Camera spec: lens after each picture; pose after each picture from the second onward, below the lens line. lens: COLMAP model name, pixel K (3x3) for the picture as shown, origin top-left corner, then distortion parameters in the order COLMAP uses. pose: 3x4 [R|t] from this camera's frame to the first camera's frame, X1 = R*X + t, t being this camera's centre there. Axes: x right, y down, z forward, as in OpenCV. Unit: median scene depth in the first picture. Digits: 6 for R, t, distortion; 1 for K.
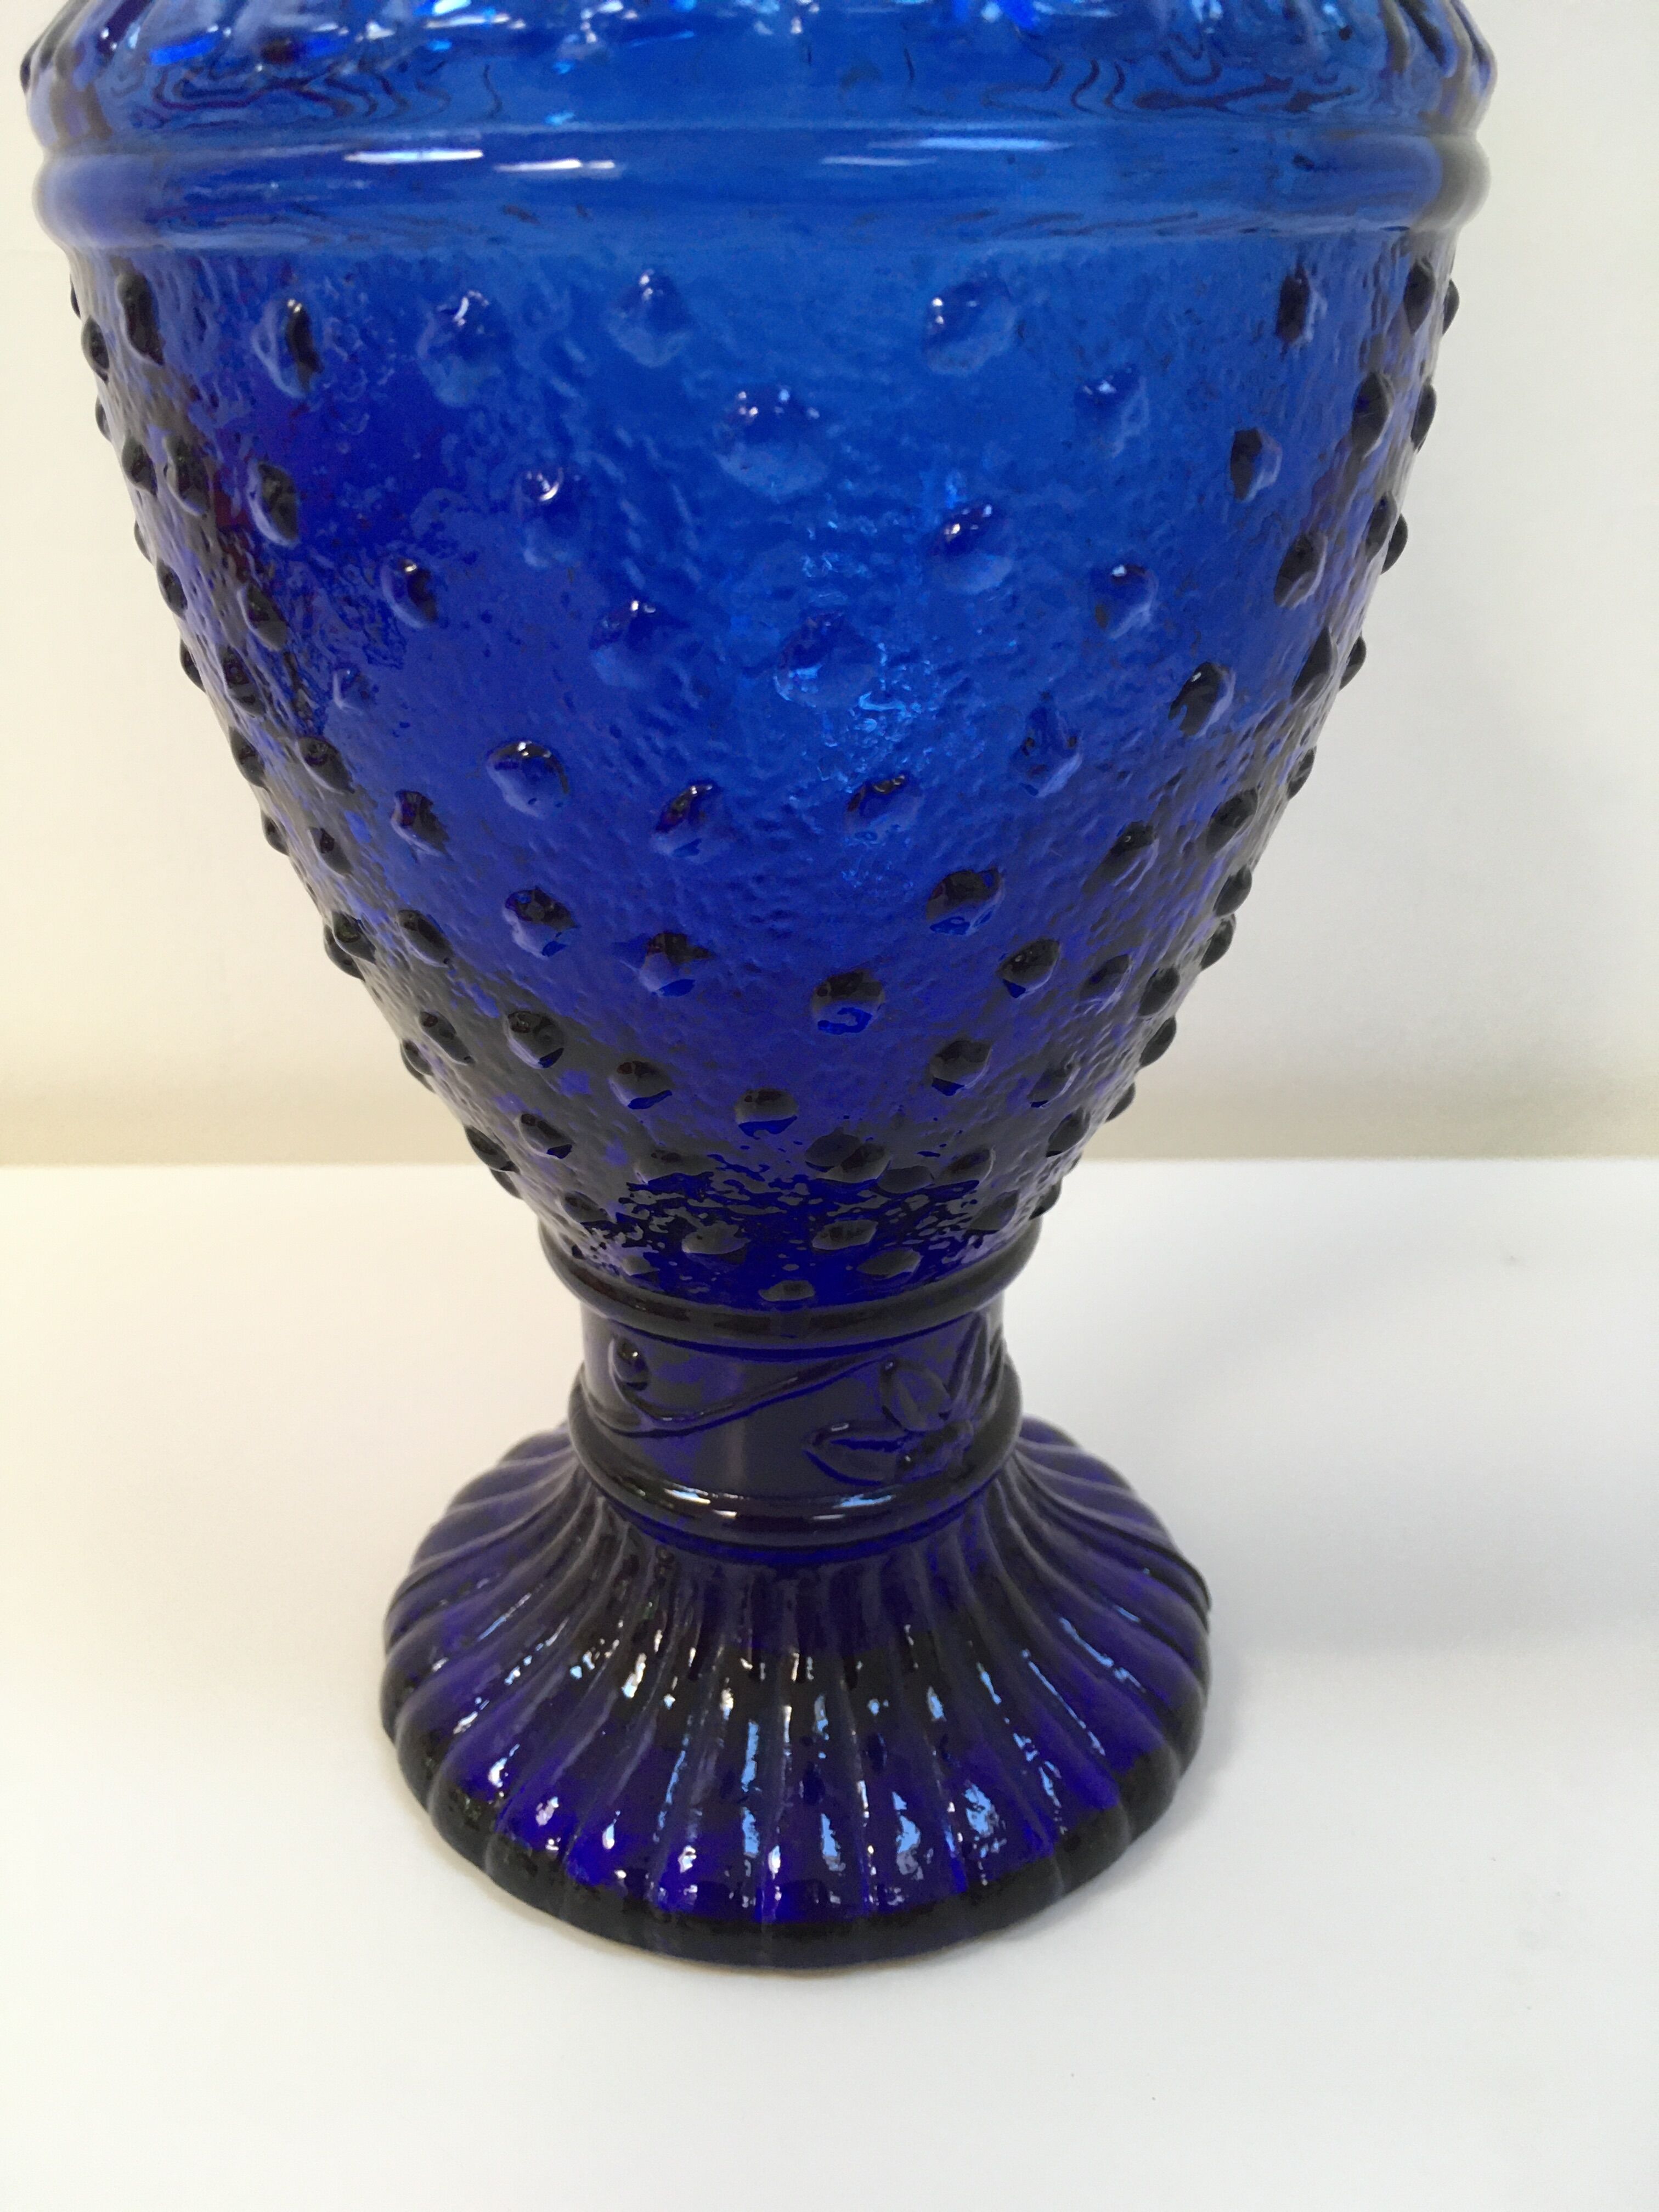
lens RADIAL K [[1870.8, 0, 833.5], [0, 1870.8, 1092.8], [0, 0, 1]] dist [0.002795, -0.006954]
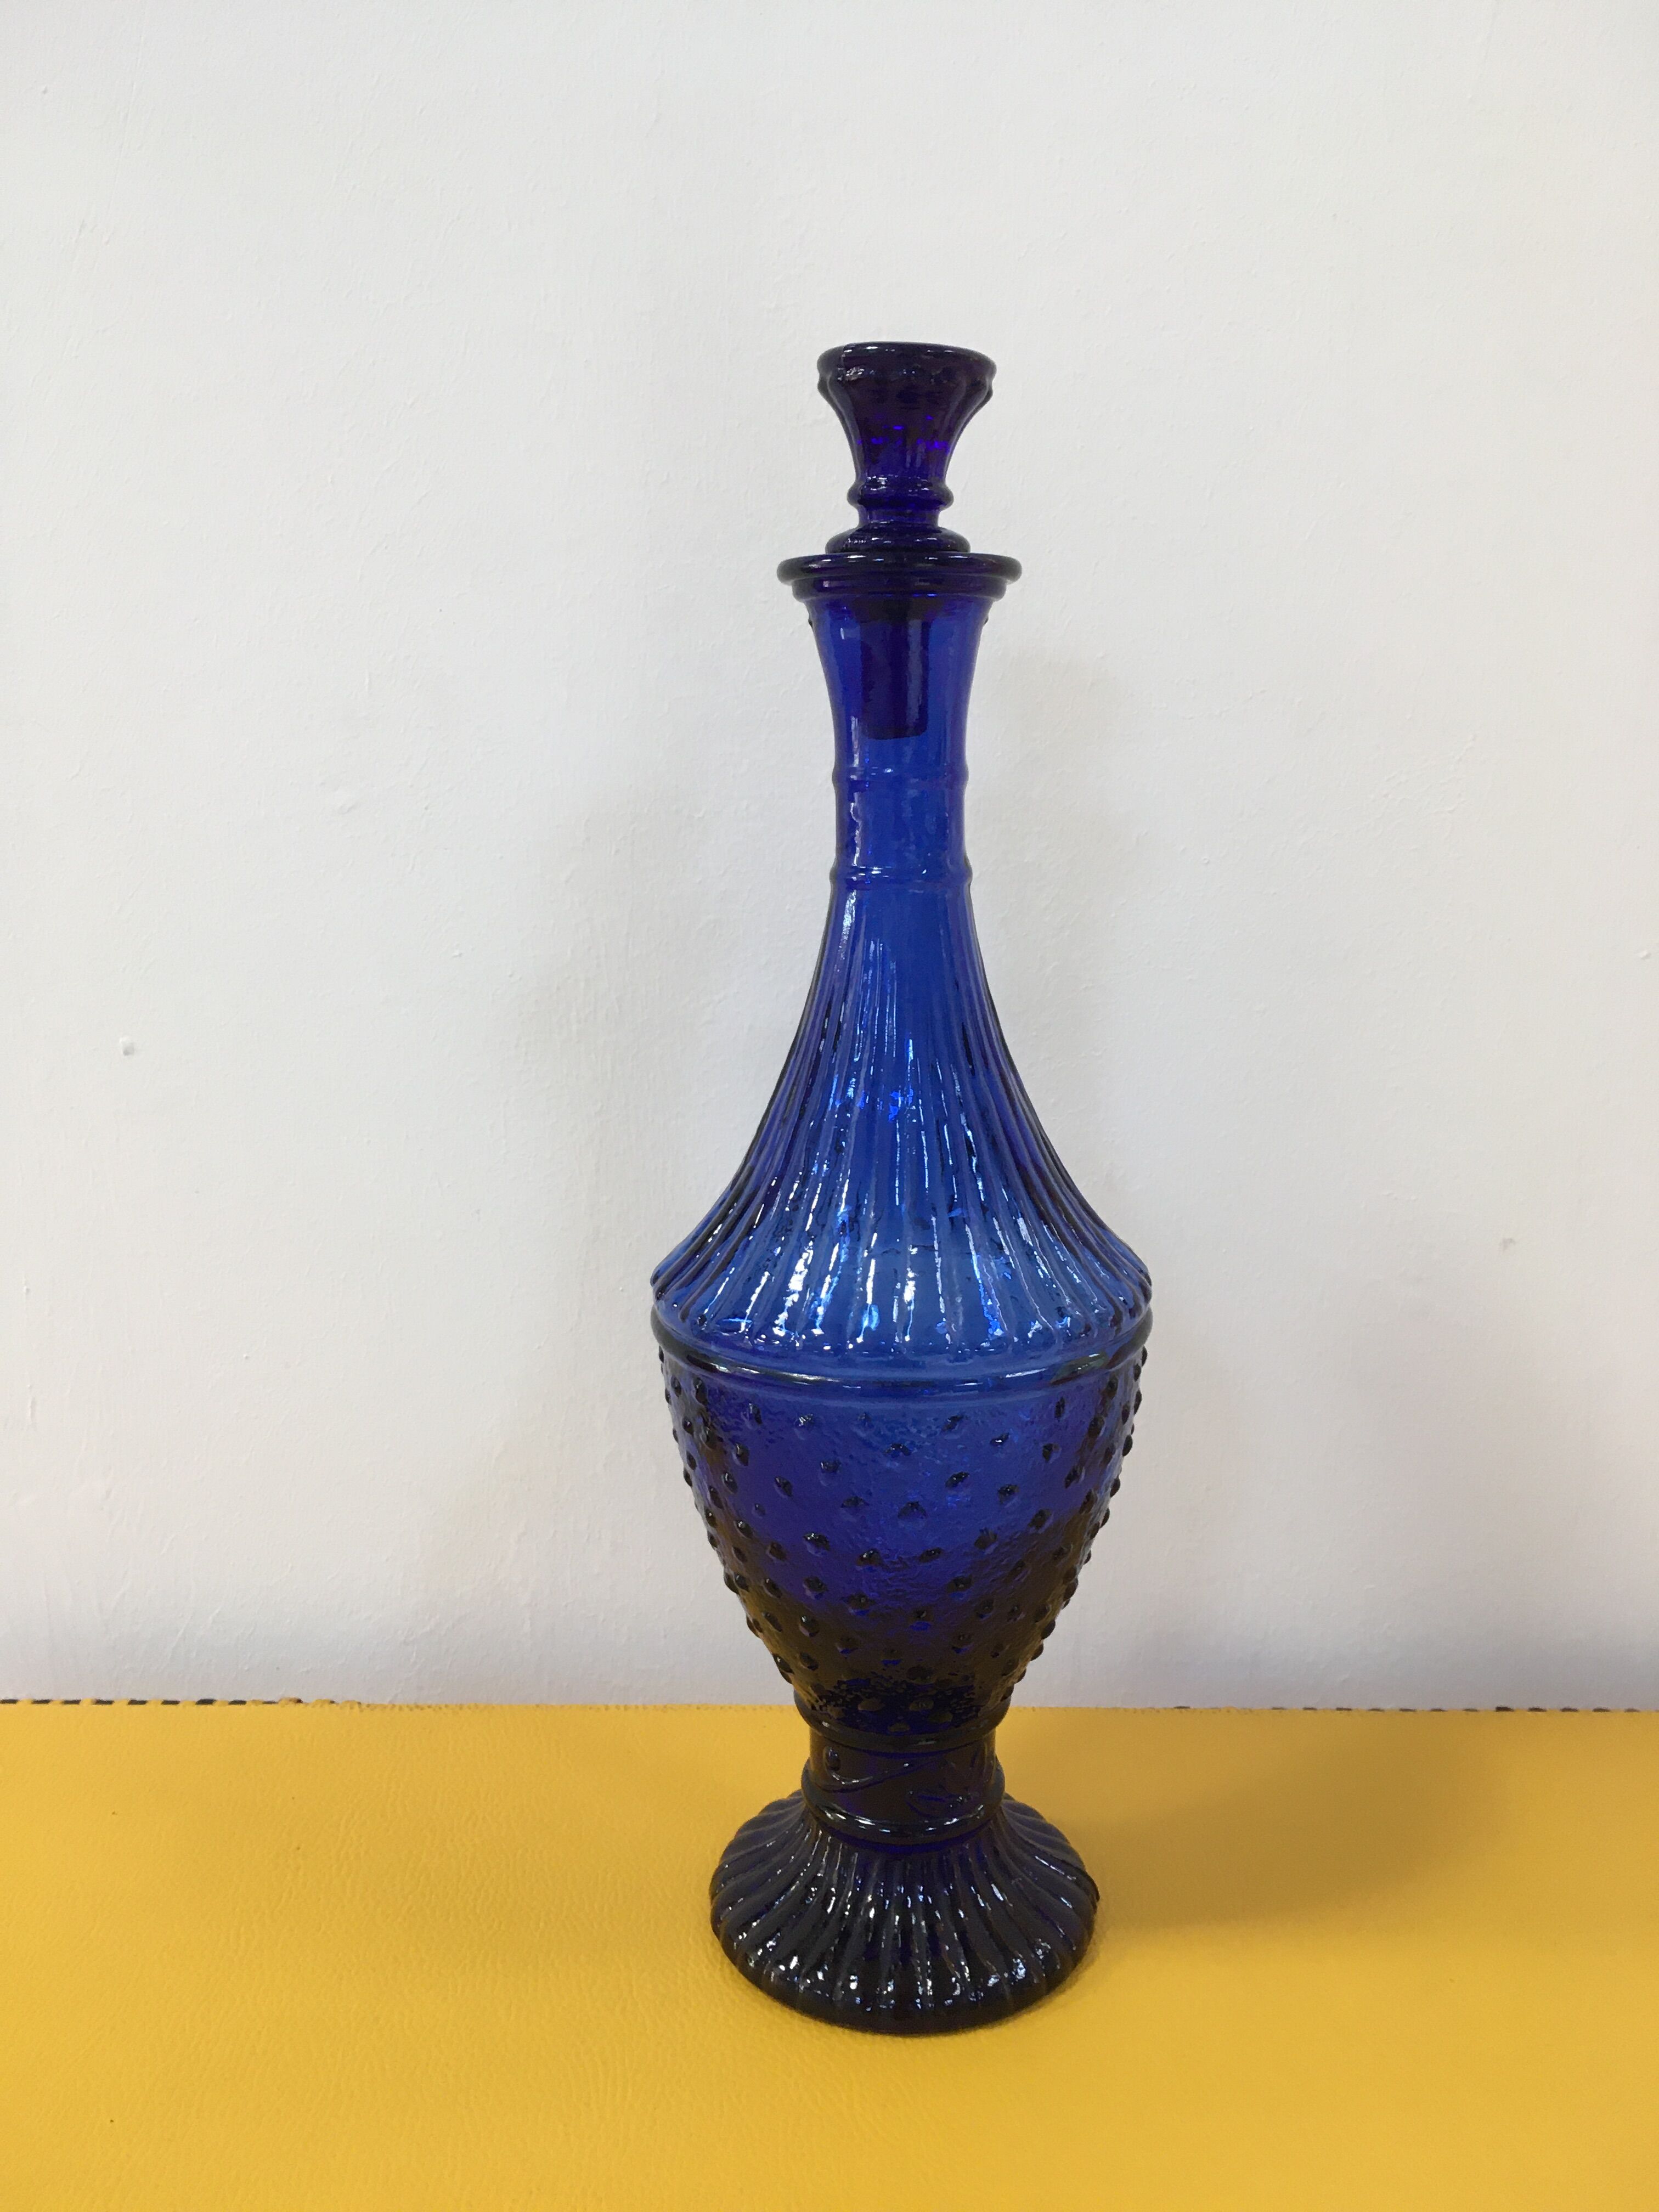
lens RADIAL K [[1870.8, 0, 848.2], [0, 1870.8, 1095.0], [0, 0, 1]] dist [0.002795, -0.006954]
pose [[0.997395, 0.015707, -0.070396, 0.076305], [-0.031871, 0.971523, -0.234790, -0.136866], [0.064703, 0.236422, 0.969494, -1.767267]]
